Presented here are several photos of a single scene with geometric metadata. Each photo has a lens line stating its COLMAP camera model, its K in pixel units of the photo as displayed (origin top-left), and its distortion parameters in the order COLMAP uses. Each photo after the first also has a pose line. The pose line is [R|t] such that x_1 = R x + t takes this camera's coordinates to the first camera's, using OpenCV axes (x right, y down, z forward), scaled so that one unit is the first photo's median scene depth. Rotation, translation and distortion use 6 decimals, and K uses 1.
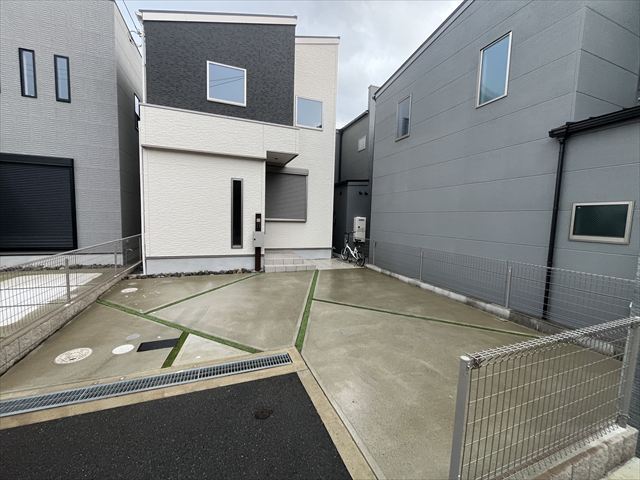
lens RADIAL K [[262.5, 0, 320.0], [0, 262.5, 240.0], [0, 0, 1]] dist [-0.000395, -0.000128]
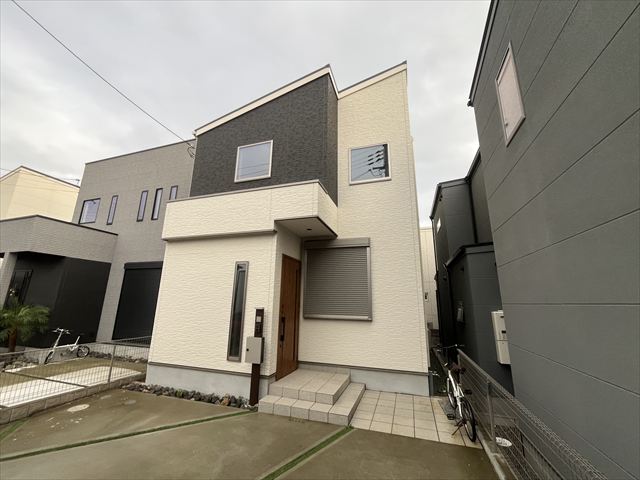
lens RADIAL K [[262.5, 0, 320.0], [0, 262.5, 240.0], [0, 0, 1]] dist [-0.000395, -0.000128]
pose [[0.769215, -0.164902, -0.617346, 0.328500], [-0.047410, 0.948736, -0.312494, -0.064358], [0.637229, 0.269644, 0.721964, 0.556914]]
